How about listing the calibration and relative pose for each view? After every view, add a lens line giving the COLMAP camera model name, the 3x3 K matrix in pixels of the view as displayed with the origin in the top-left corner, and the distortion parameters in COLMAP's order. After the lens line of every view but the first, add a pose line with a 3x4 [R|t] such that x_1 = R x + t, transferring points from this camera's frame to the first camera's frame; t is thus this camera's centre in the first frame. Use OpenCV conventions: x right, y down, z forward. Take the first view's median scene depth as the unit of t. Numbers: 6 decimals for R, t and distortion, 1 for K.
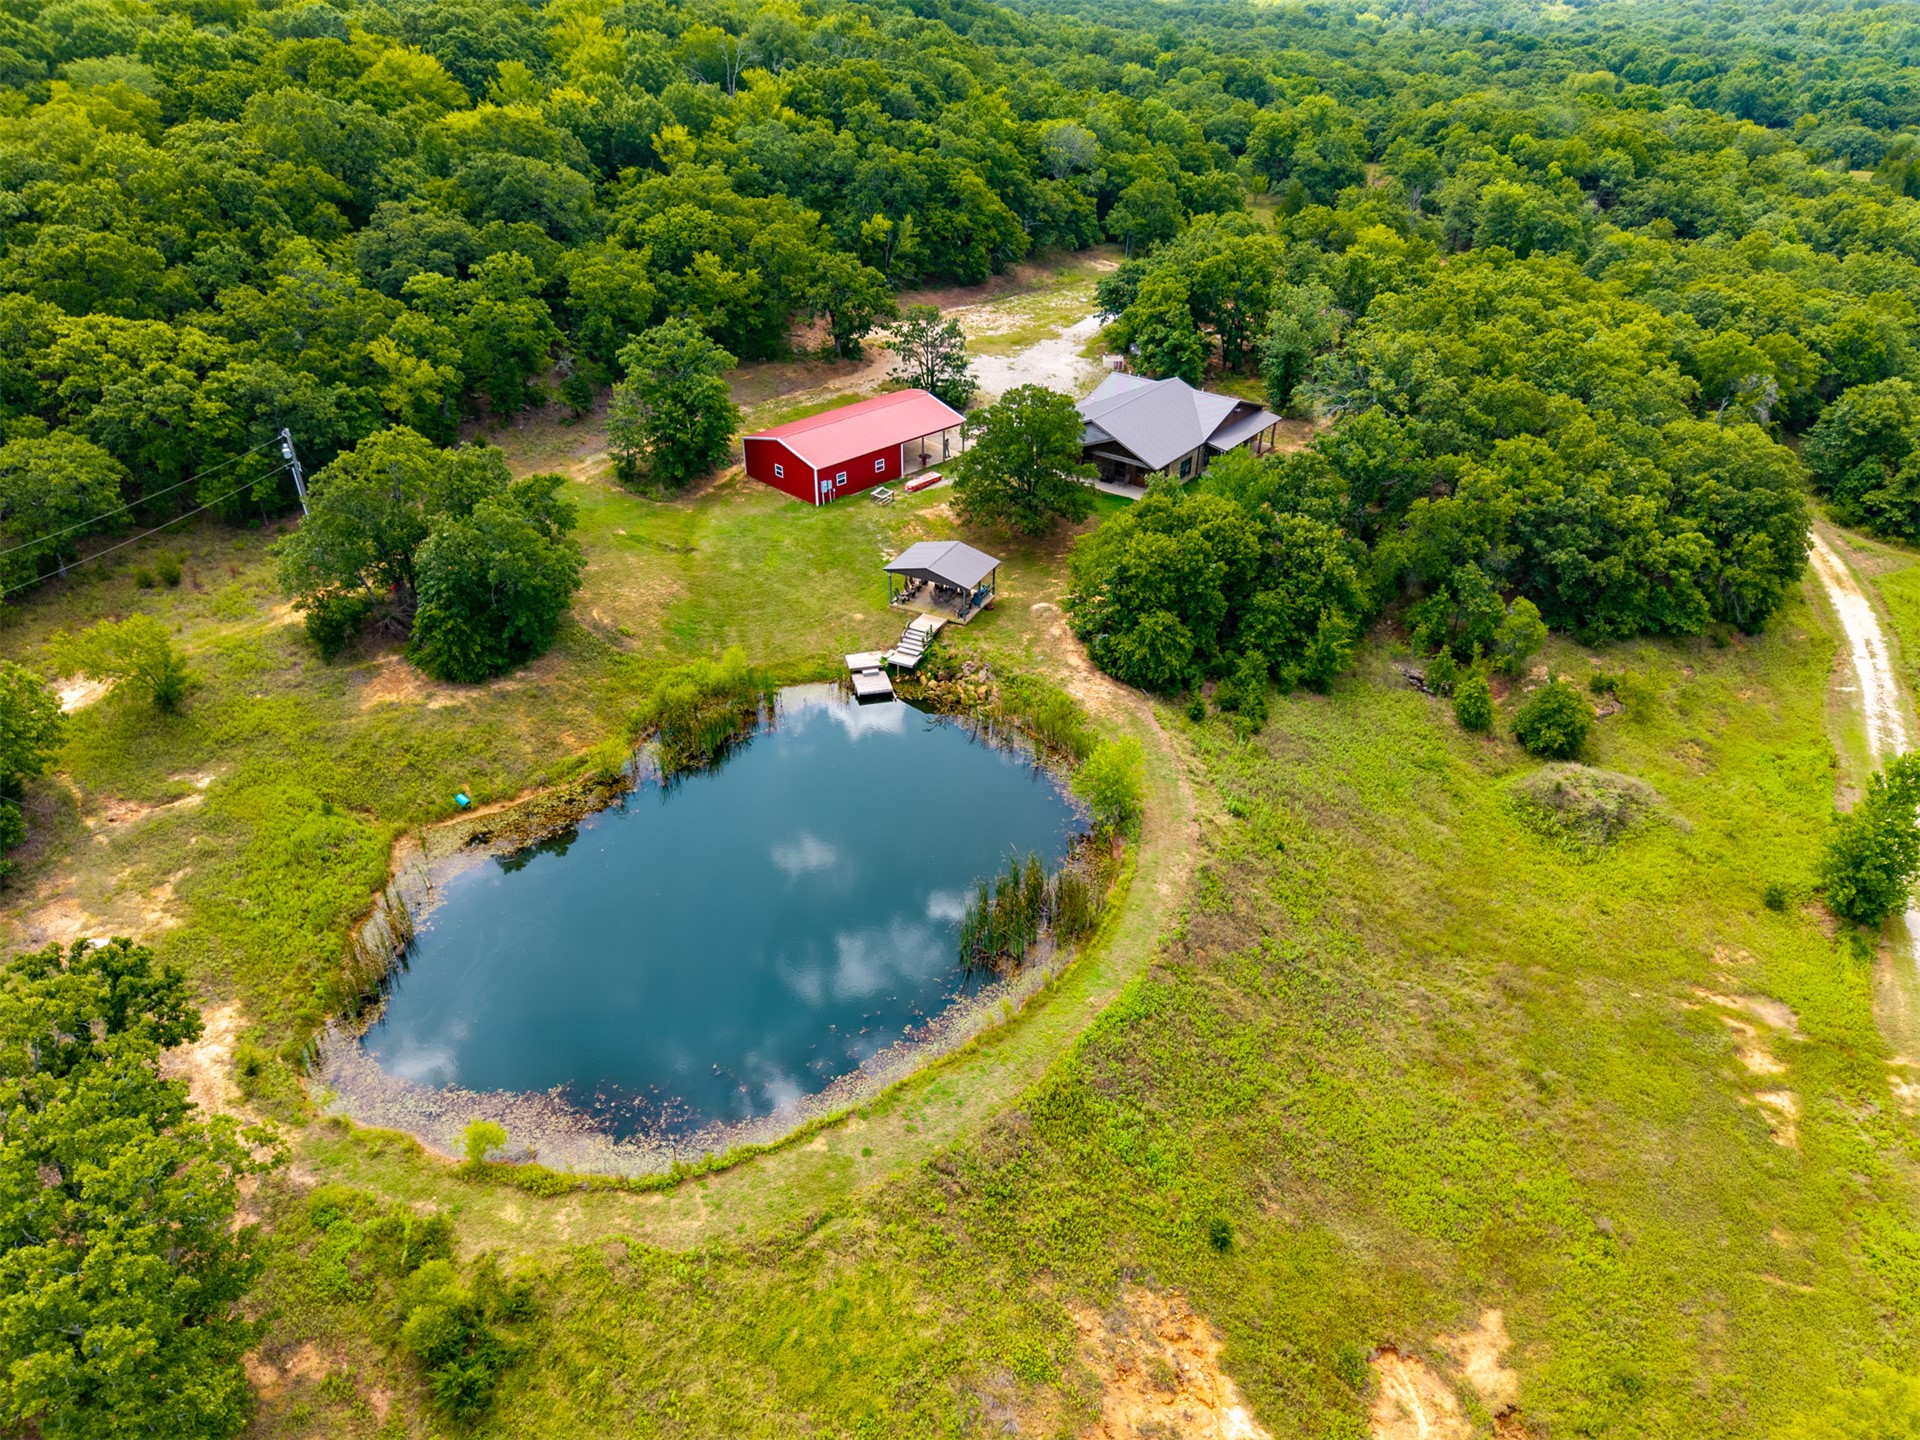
lens RADIAL K [[1291.6, 0, 966.2], [0, 1291.6, 720.7], [0, 0, 1]] dist [0.009824, -0.005143]
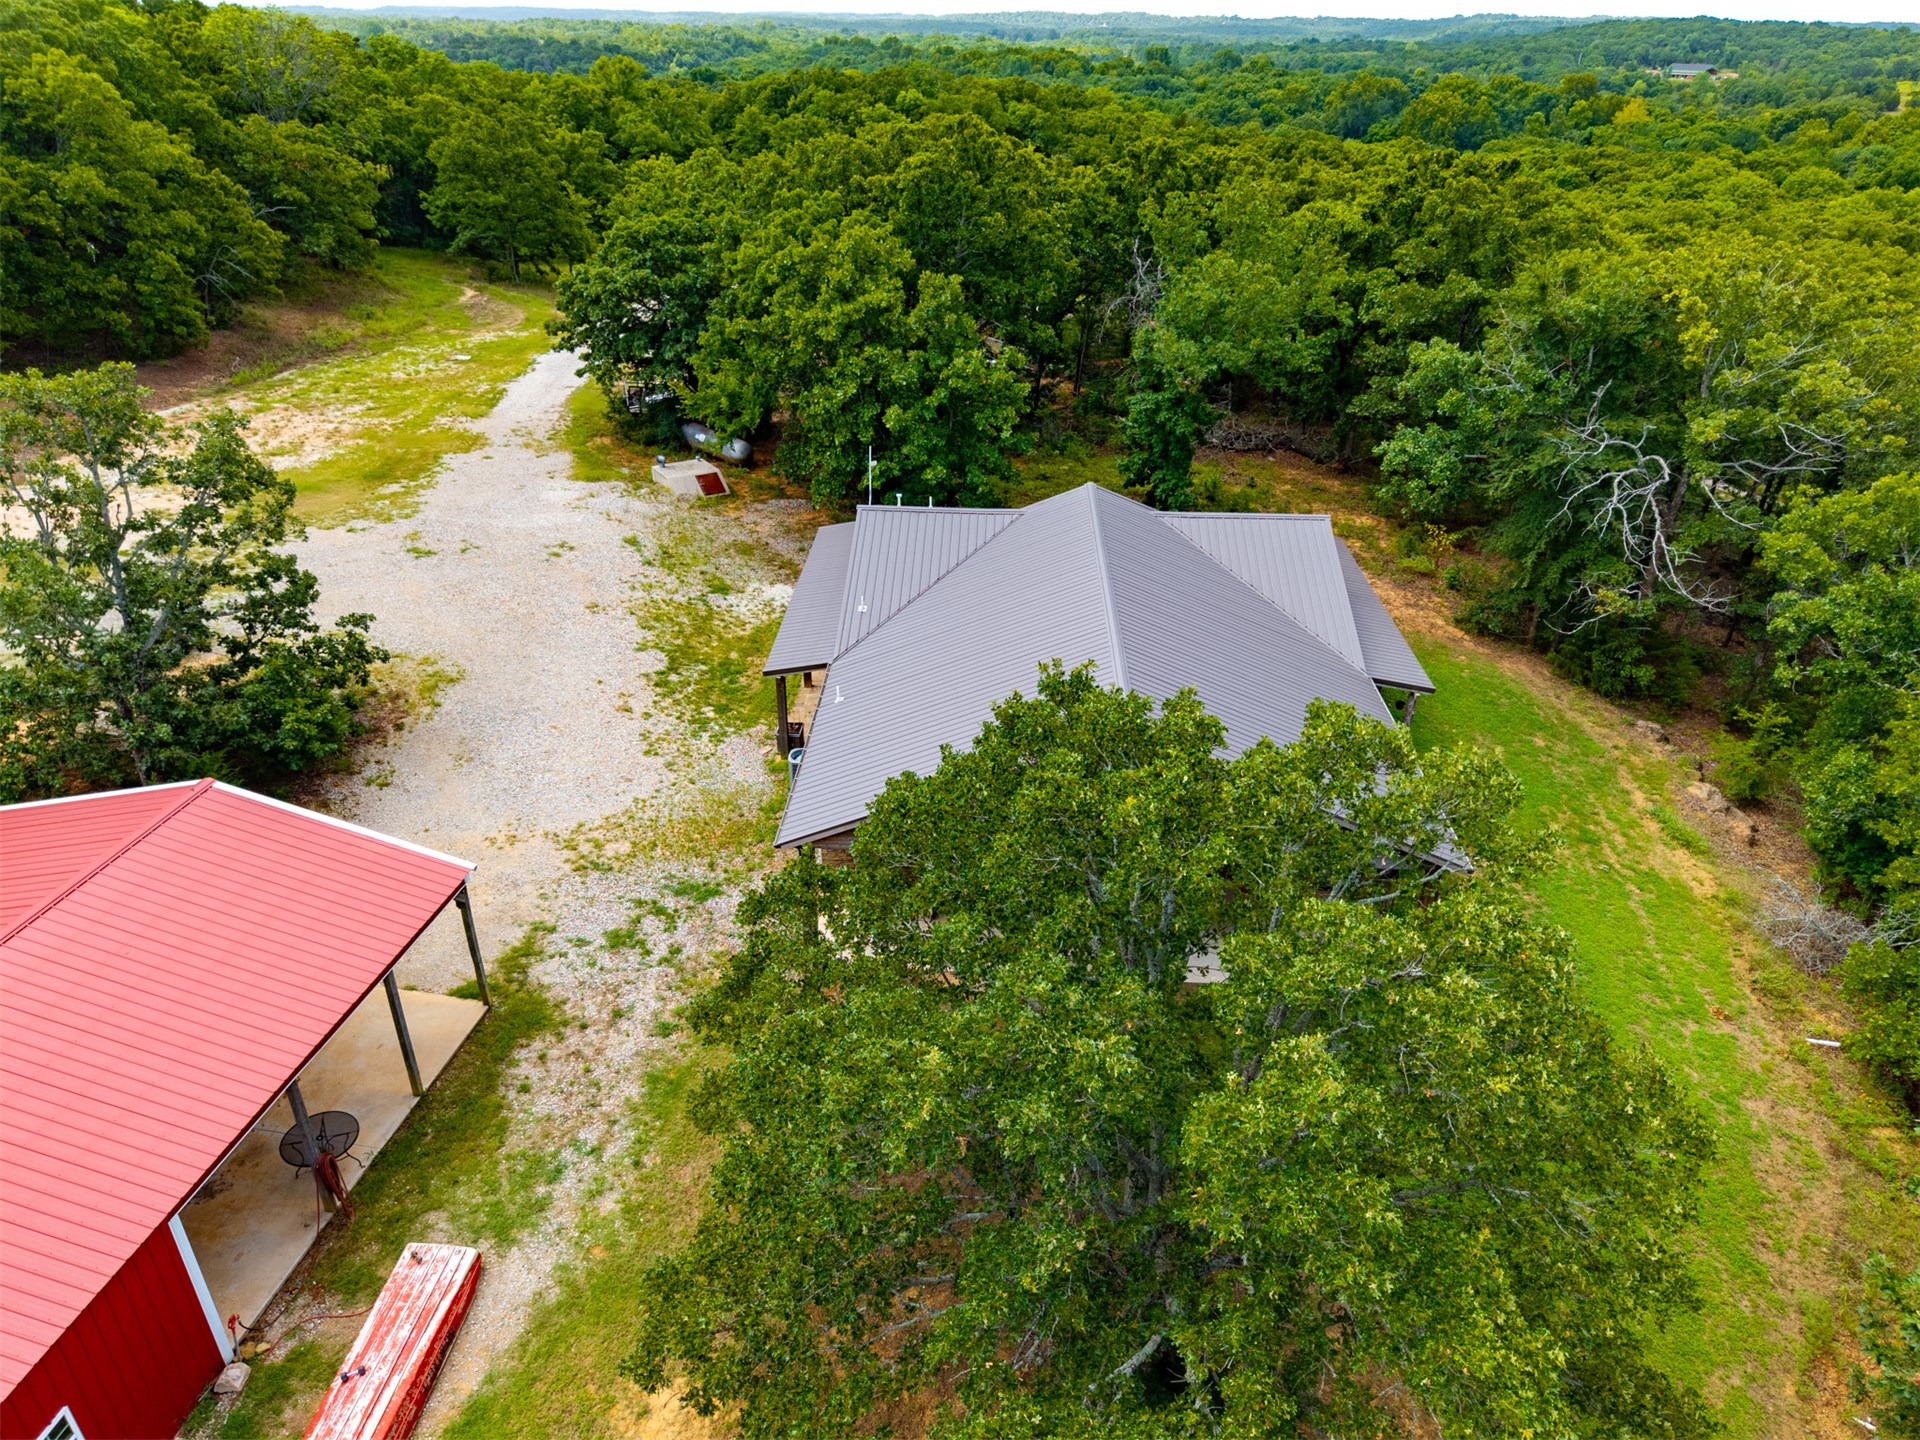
lens RADIAL K [[1291.6, 0, 966.2], [0, 1291.6, 720.7], [0, 0, 1]] dist [0.009824, -0.005143]
pose [[0.818289, -0.277460, 0.503408, -0.042393], [0.306518, 0.951504, 0.026191, -0.298415], [-0.486262, 0.132872, 0.863652, 0.986768]]
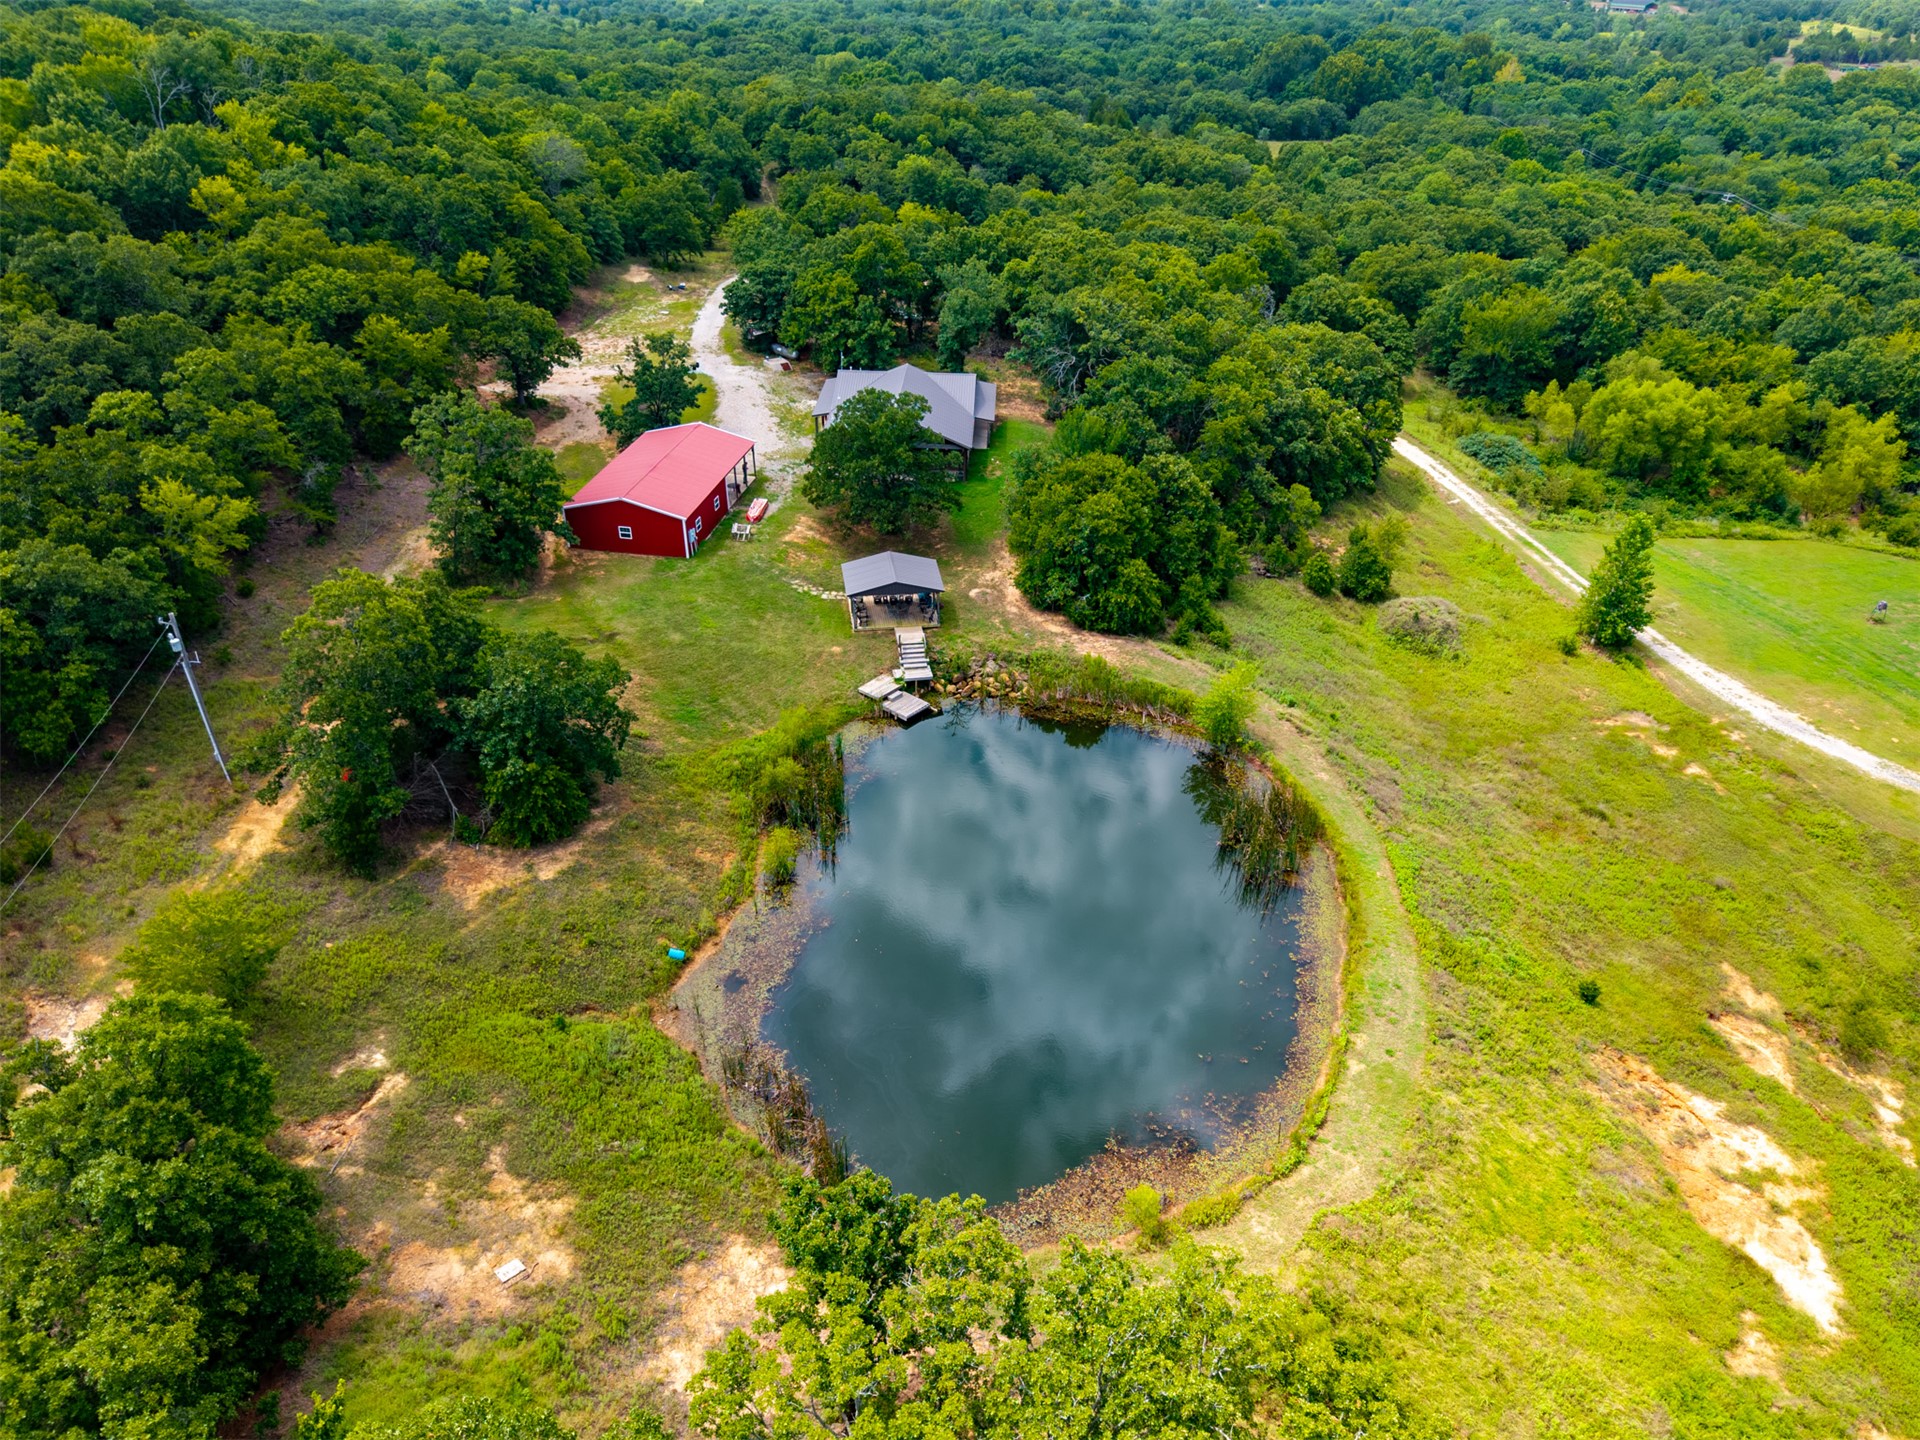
lens RADIAL K [[1291.6, 0, 966.2], [0, 1291.6, 720.7], [0, 0, 1]] dist [0.009824, -0.005143]
pose [[0.819195, -0.304914, 0.485743, -0.512622], [0.302230, 0.949328, 0.086214, -0.087723], [-0.487418, 0.076180, 0.869839, 0.119243]]
